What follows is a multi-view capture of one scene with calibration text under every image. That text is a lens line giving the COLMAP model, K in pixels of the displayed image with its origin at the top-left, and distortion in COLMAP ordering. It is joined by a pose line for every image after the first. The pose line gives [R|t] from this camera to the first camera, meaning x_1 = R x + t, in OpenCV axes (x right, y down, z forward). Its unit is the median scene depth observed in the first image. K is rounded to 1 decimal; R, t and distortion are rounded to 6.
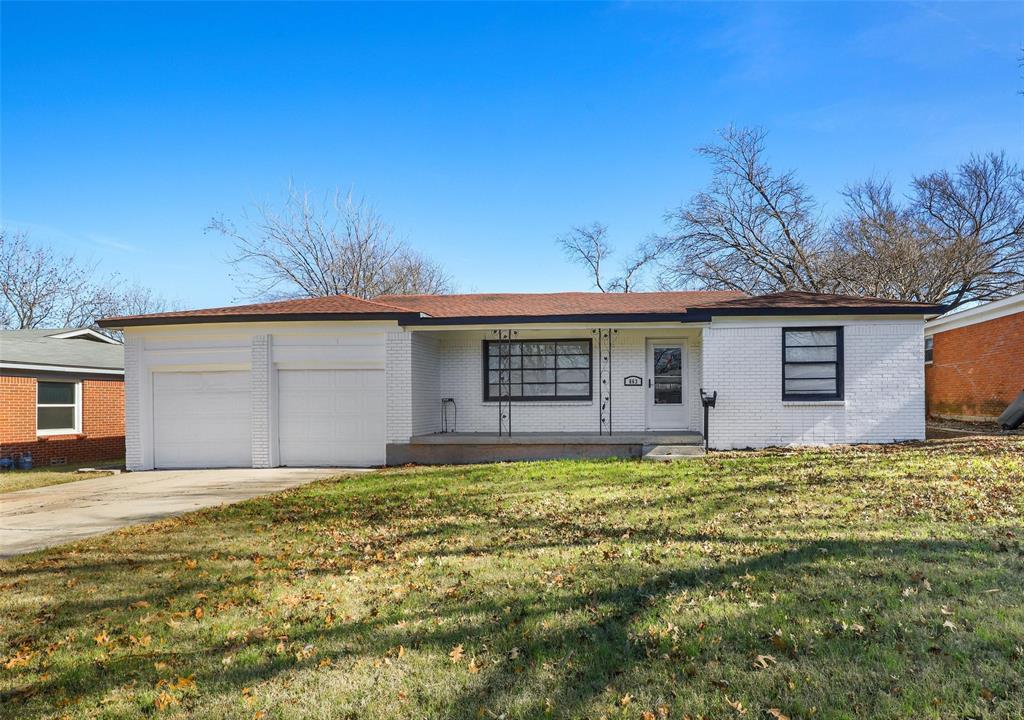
lens RADIAL K [[551.3, 0, 512.1], [0, 551.3, 410.9], [0, 0, 1]] dist [-0.026214, 0.000140]
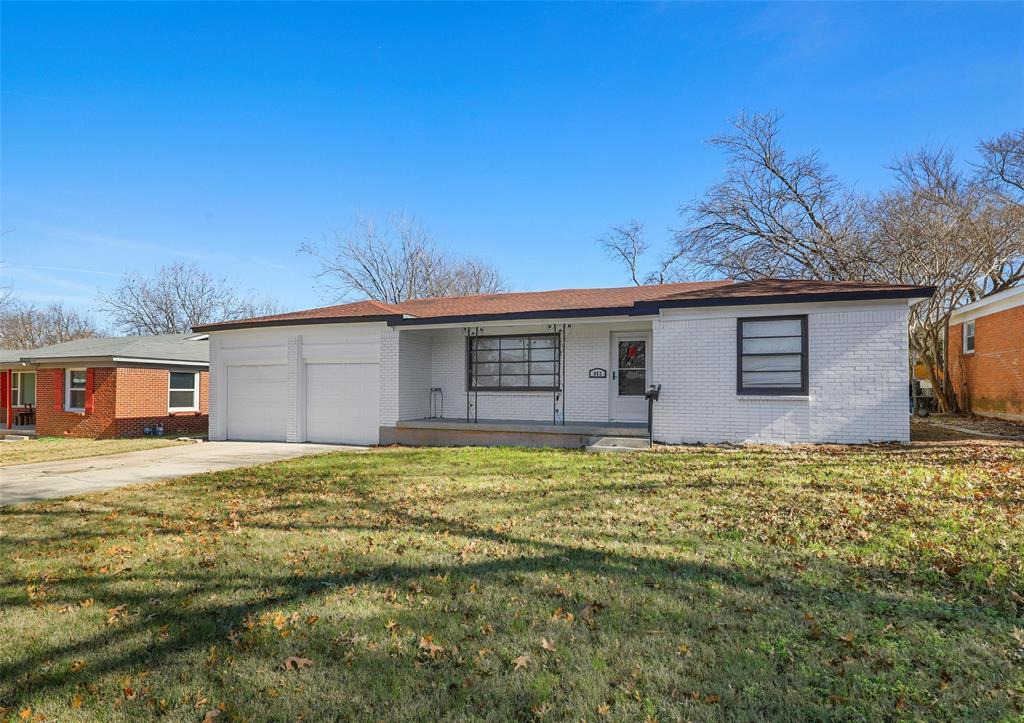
lens RADIAL K [[489.4, 0, 512.8], [0, 489.4, 386.0], [0, 0, 1]] dist [-0.022718, 0.000389]
pose [[0.961622, 0.008879, -0.274235, 0.332166], [-0.013457, 0.999800, -0.014819, -0.015111], [0.274048, 0.017940, 0.961549, 0.074487]]
